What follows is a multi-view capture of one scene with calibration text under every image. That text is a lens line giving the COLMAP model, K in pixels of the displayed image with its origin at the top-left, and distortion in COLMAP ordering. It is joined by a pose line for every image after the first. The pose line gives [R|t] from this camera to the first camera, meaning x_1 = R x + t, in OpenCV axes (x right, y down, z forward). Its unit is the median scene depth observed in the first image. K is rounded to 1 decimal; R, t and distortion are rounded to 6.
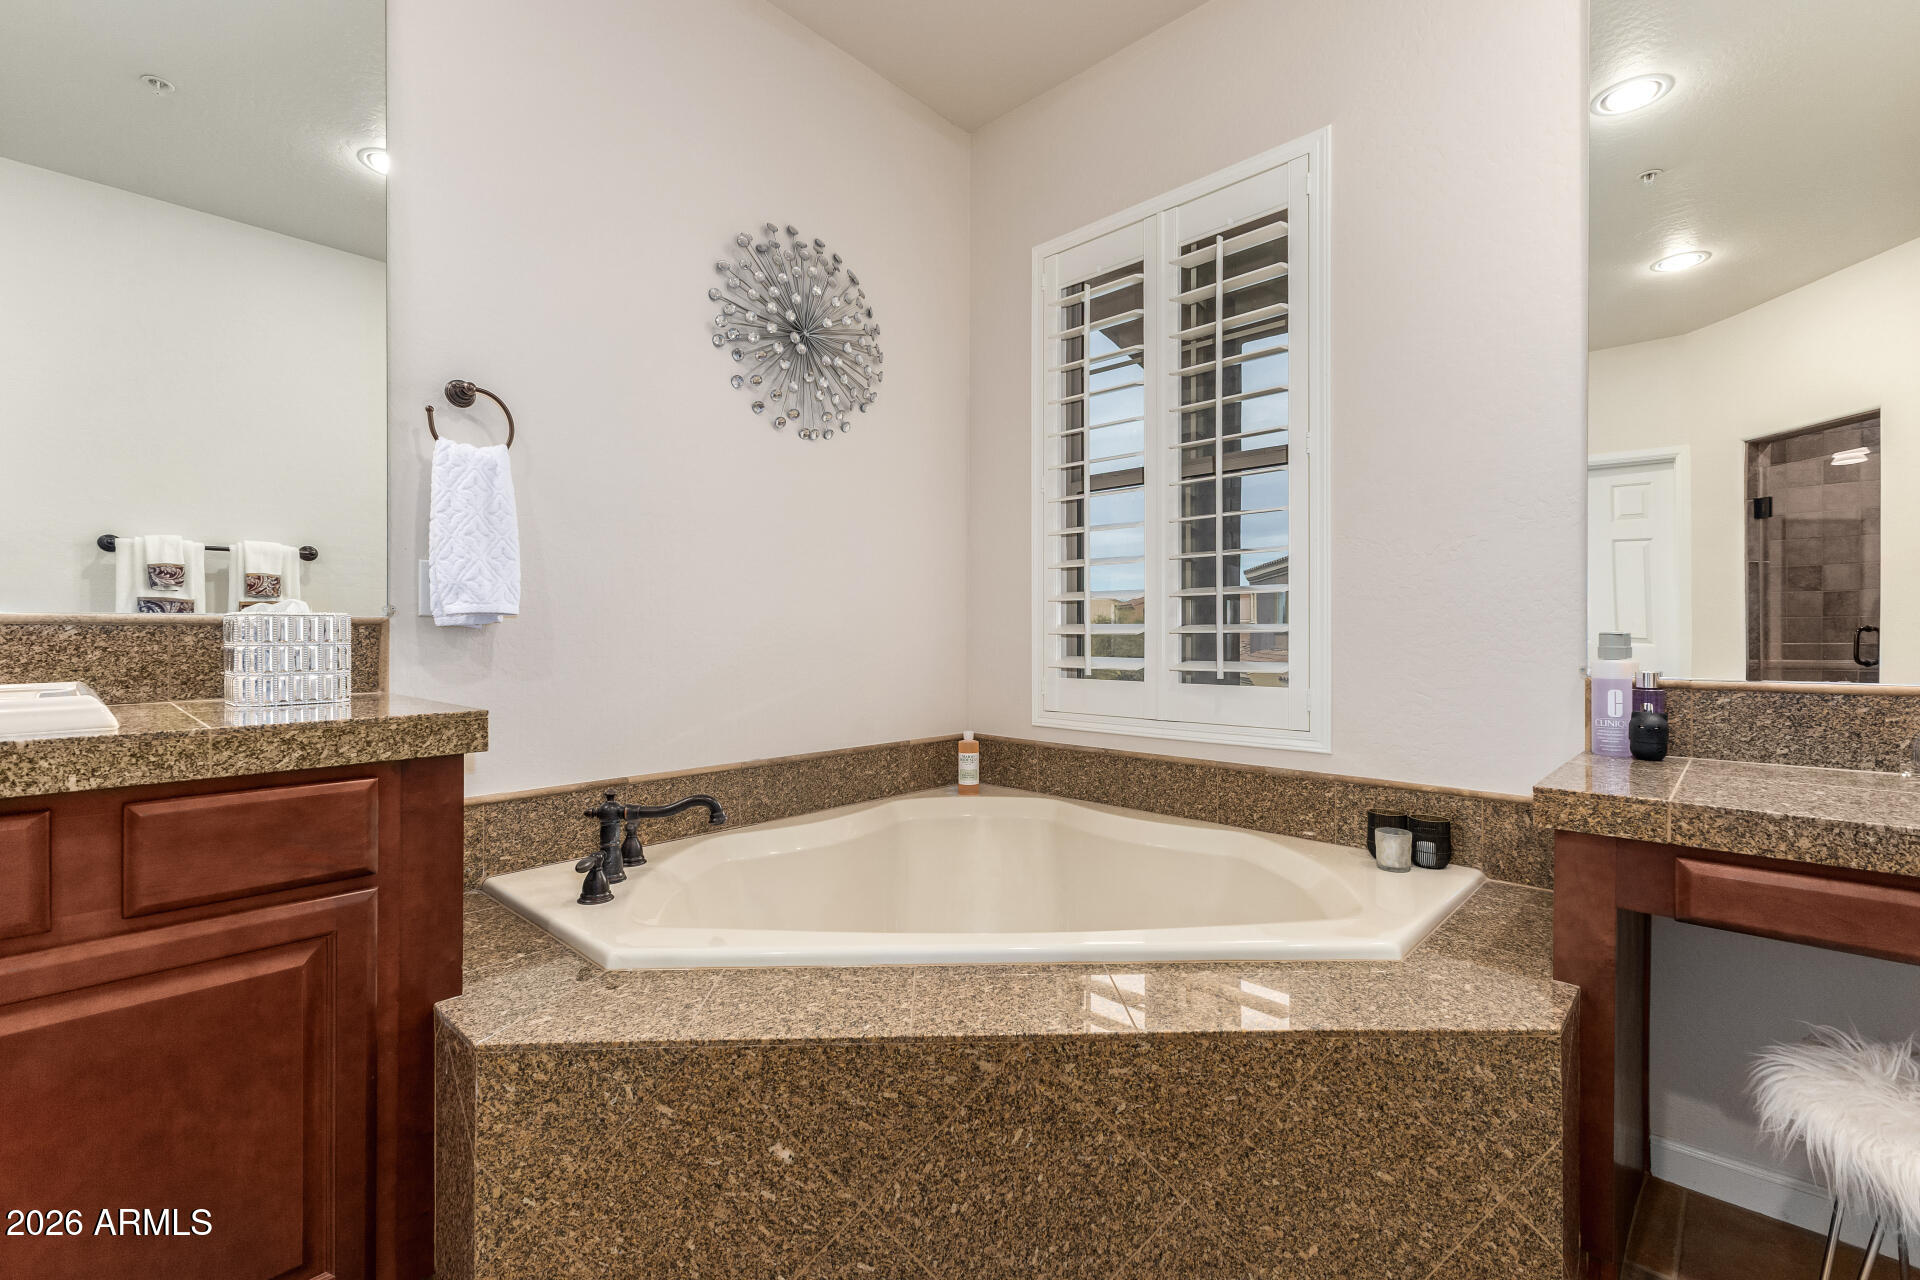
lens RADIAL K [[828.3, 0, 960.4], [0, 828.3, 635.8], [0, 0, 1]] dist [0.009523, -0.000468]
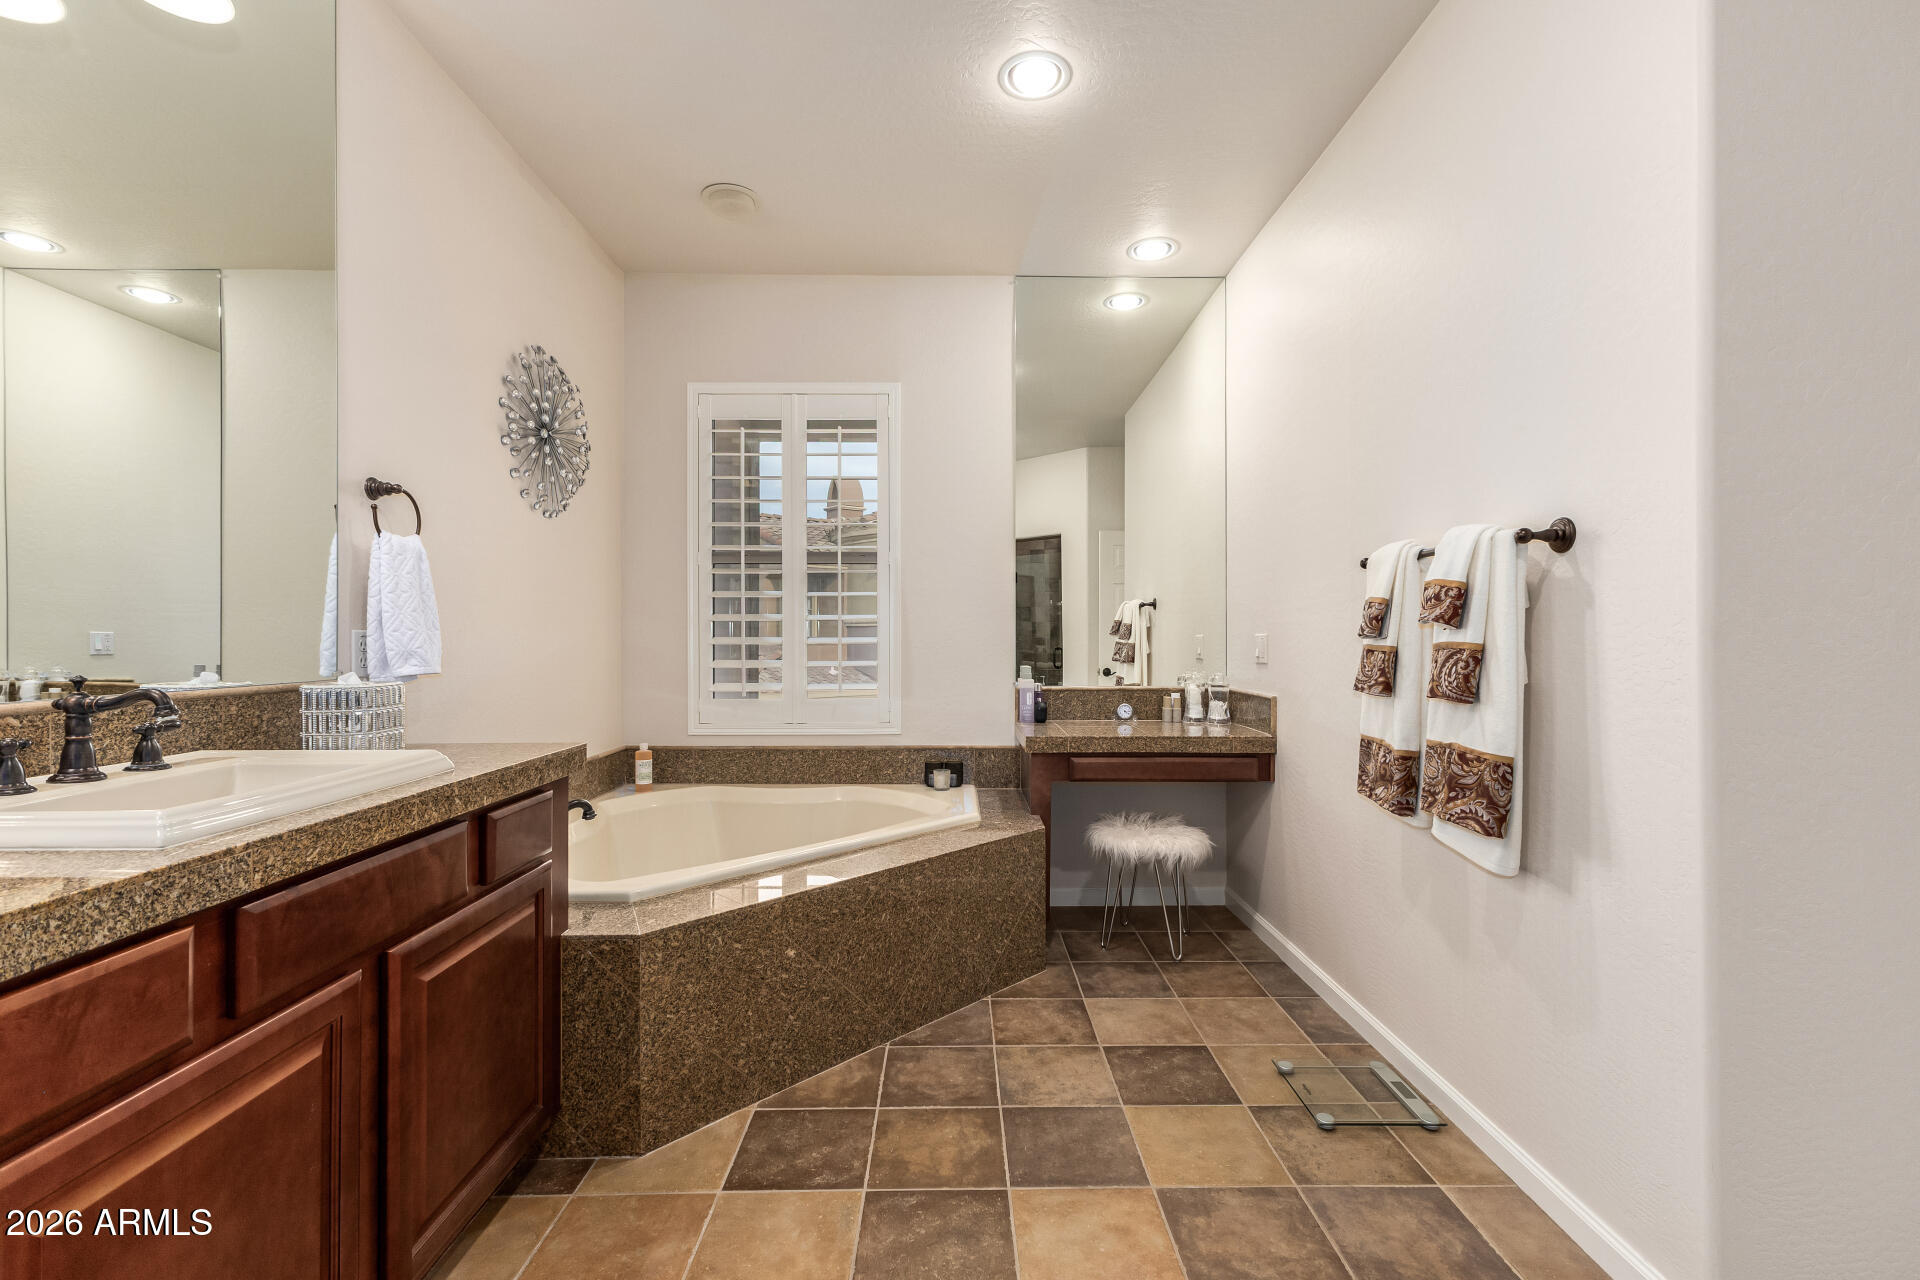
lens RADIAL K [[828.3, 0, 960.4], [0, 828.3, 635.8], [0, 0, 1]] dist [0.009523, -0.000468]
pose [[0.721767, 0.000643, 0.692135, -0.791260], [0.001493, 0.999996, -0.002486, -0.073821], [-0.692134, 0.002828, 0.721763, -0.426653]]
